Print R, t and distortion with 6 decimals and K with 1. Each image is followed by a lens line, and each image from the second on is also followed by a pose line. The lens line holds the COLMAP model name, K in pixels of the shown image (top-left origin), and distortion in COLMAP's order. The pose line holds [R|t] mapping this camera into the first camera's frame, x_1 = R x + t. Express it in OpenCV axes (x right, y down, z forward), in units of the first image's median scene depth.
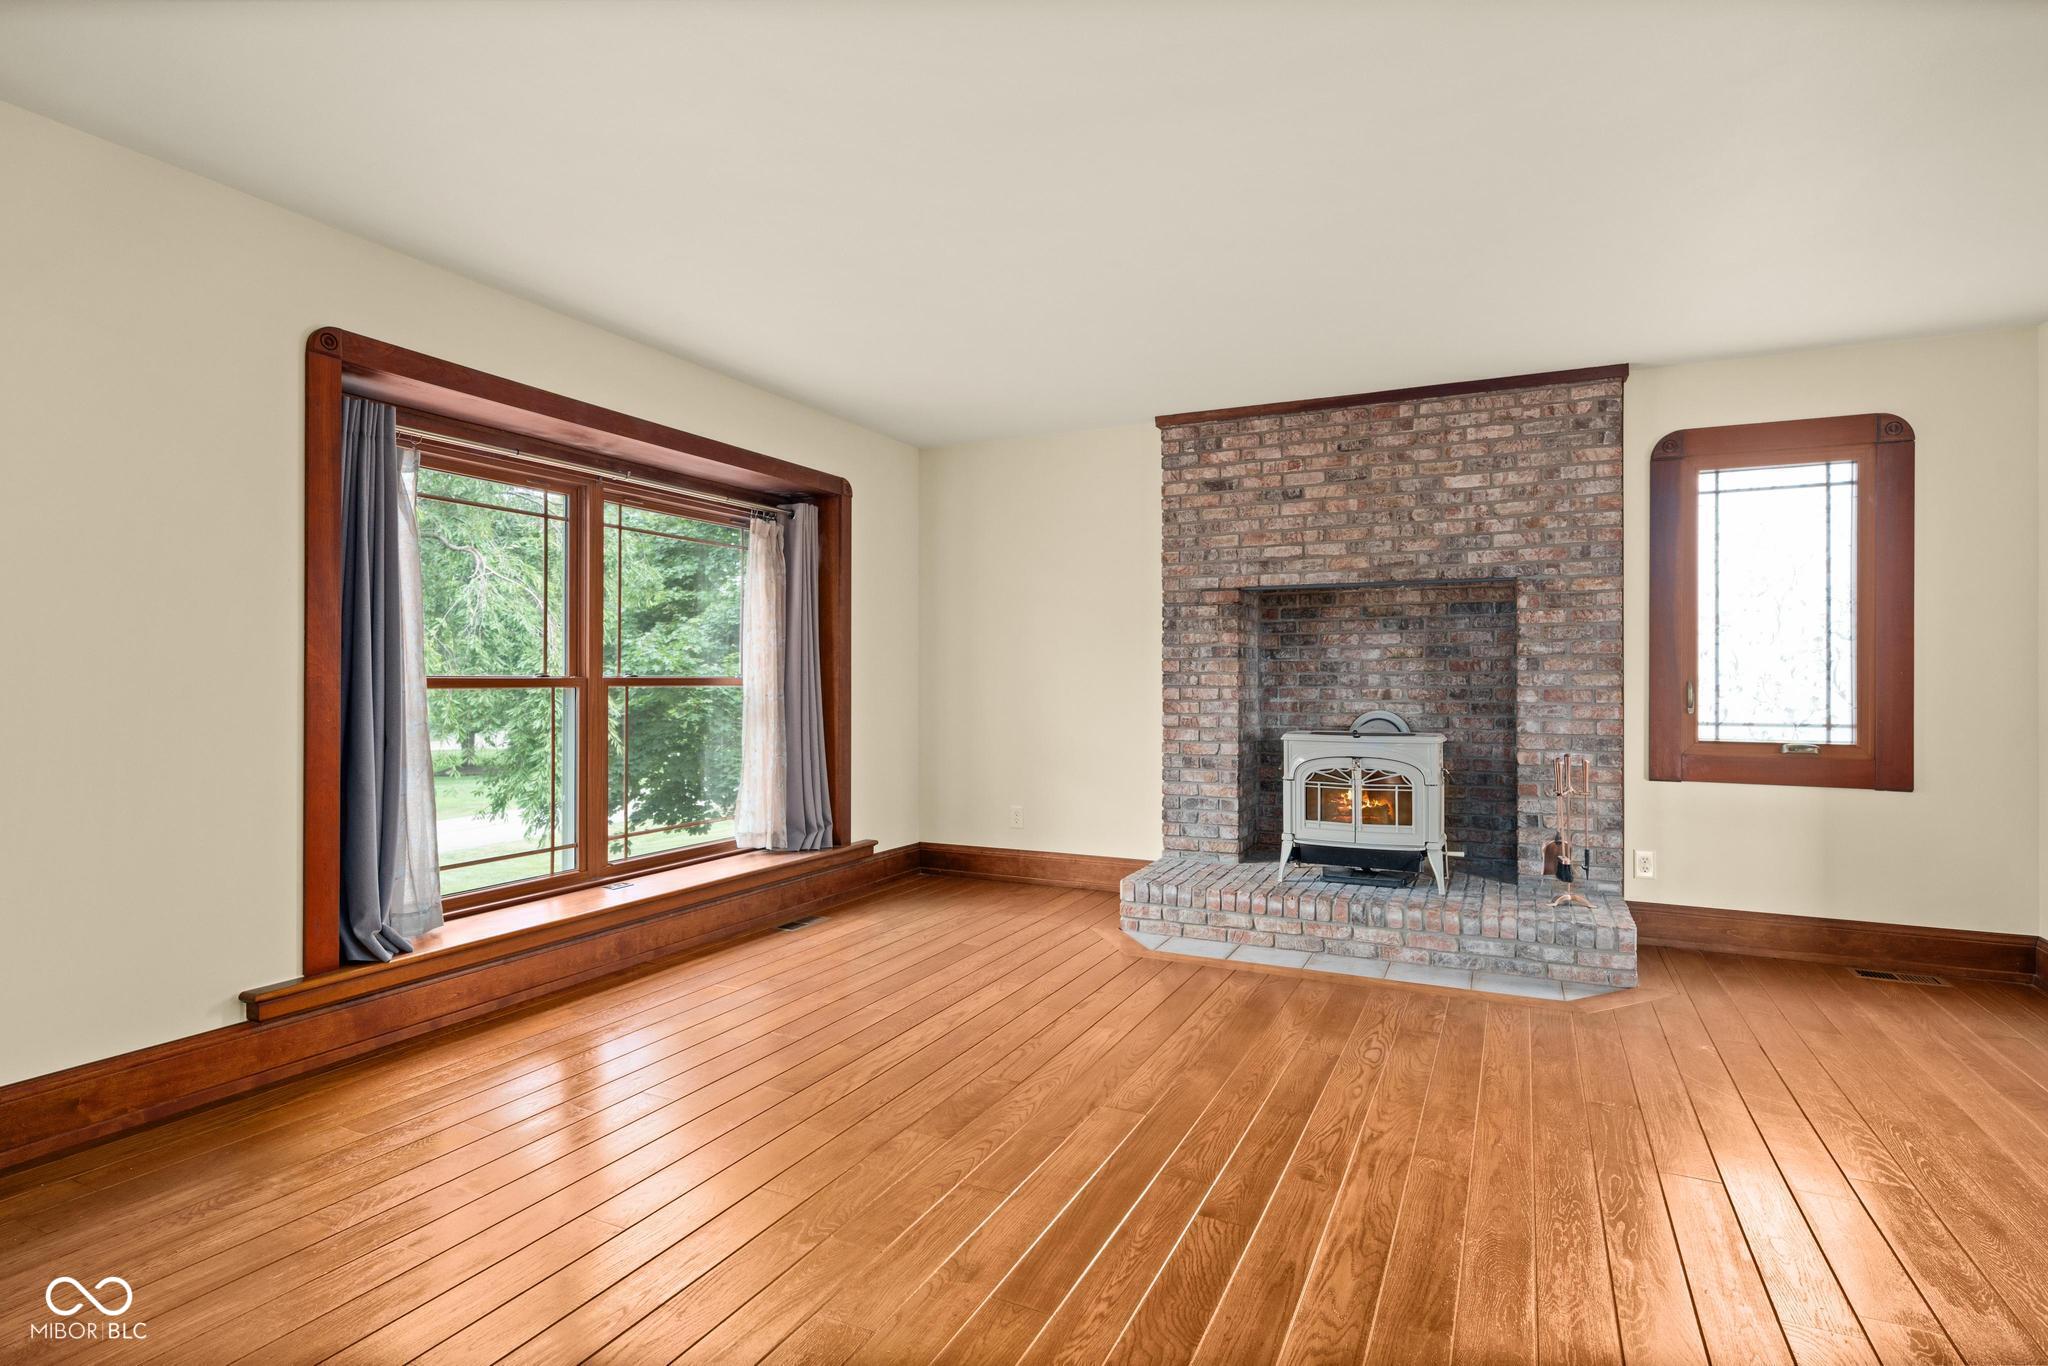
lens RADIAL K [[1036.6, 0, 1027.2], [0, 1036.6, 673.0], [0, 0, 1]] dist [0.014297, 0.000308]
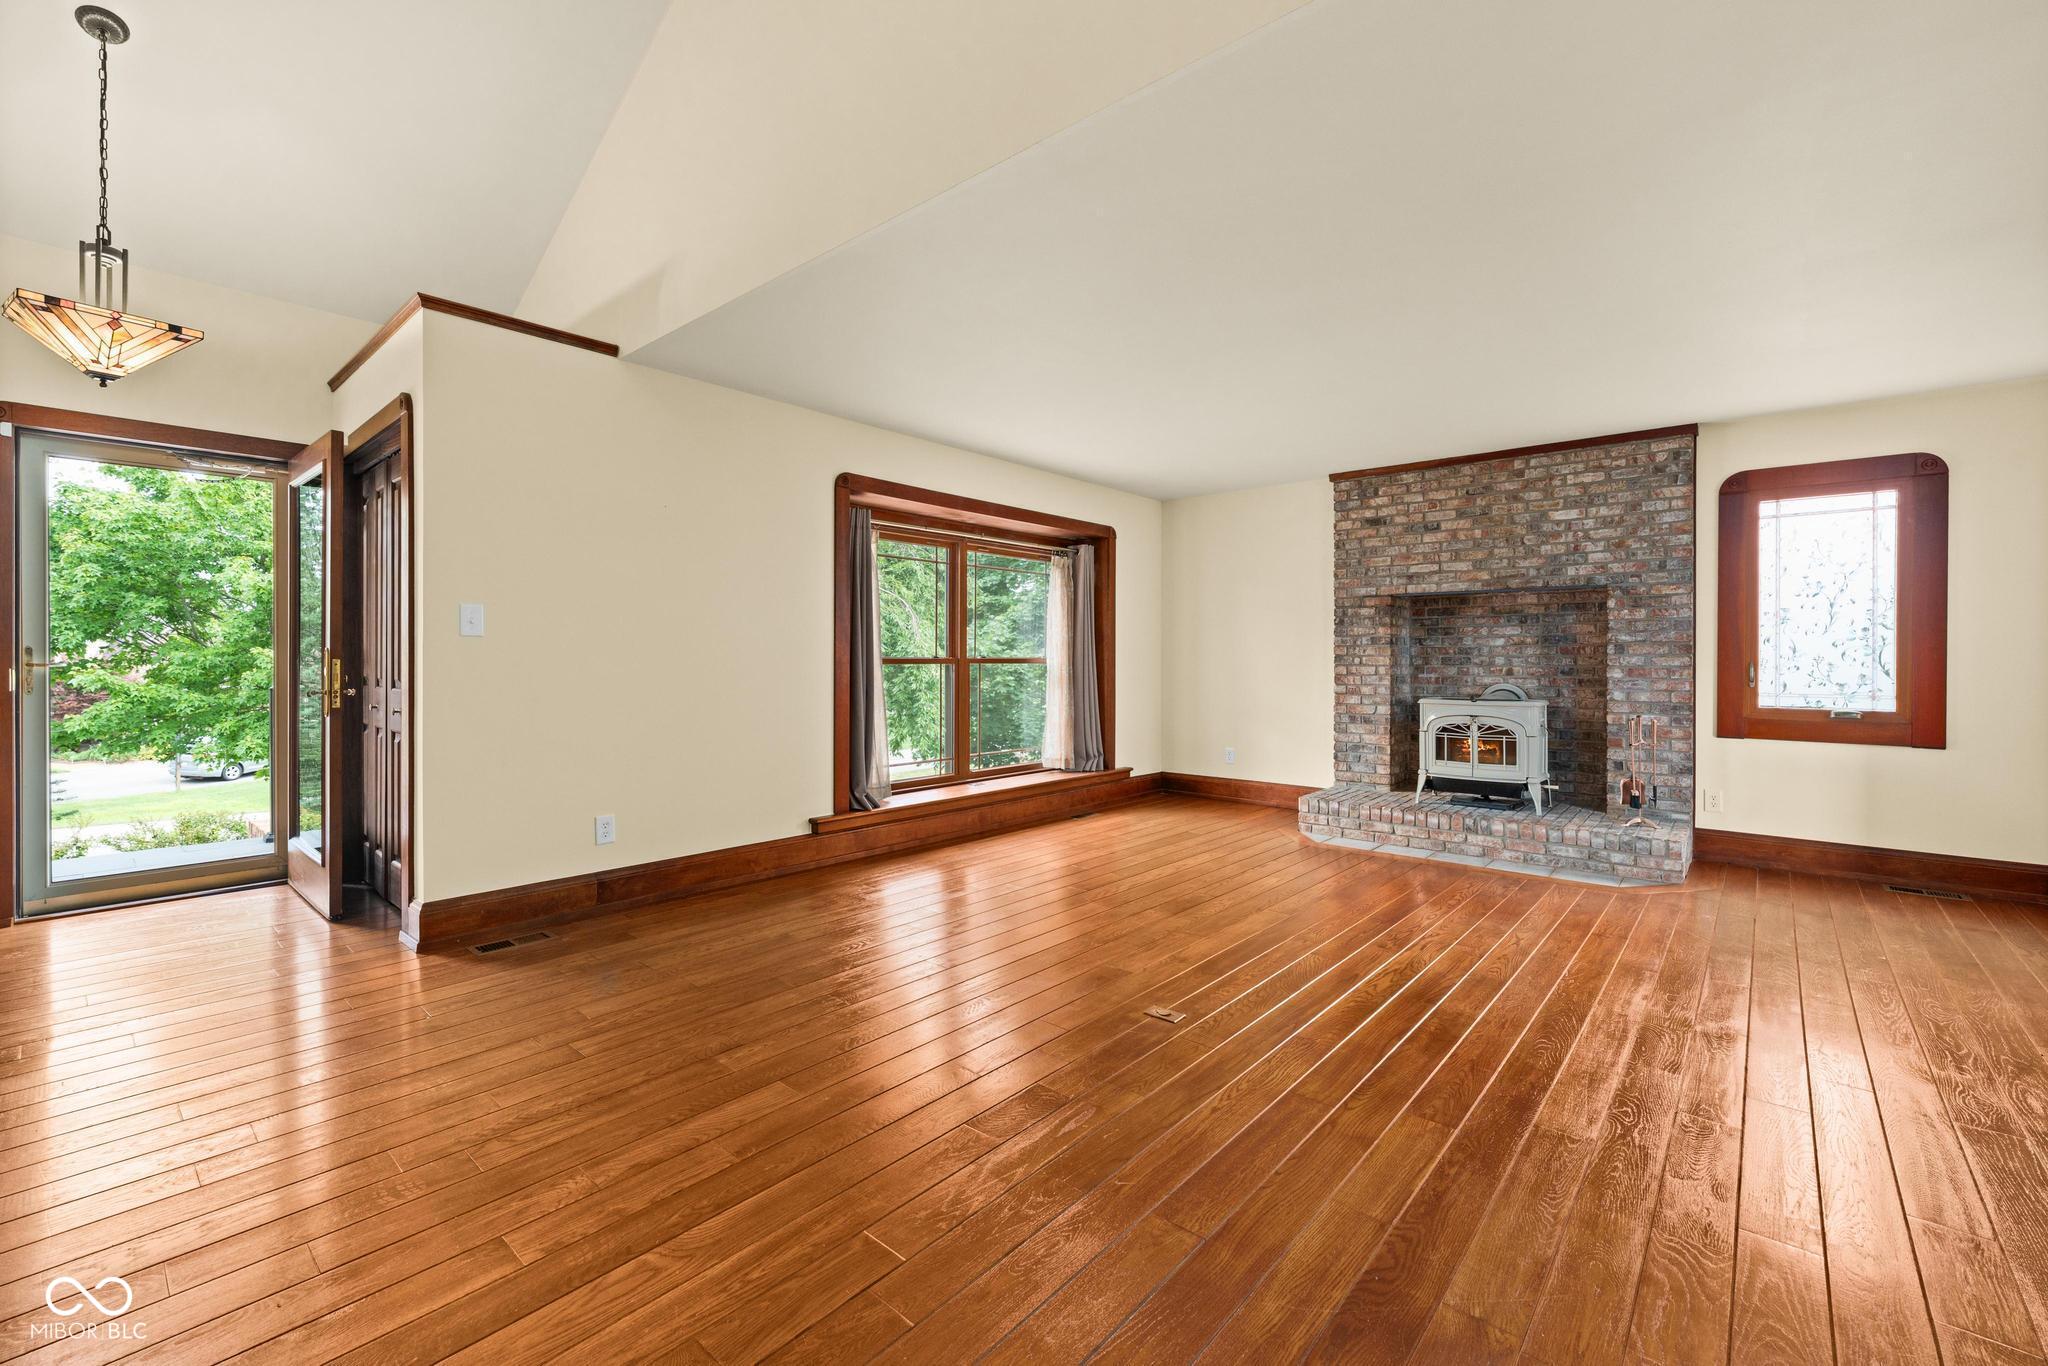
lens RADIAL K [[853.7, 0, 1023.7], [0, 853.7, 654.8], [0, 0, 1]] dist [-0.000135, -0.000123]
pose [[0.963772, 0.000726, -0.266727, 0.038608], [-0.001088, 0.999999, -0.001212, 0.000729], [0.266726, 0.001458, 0.963771, -0.276125]]
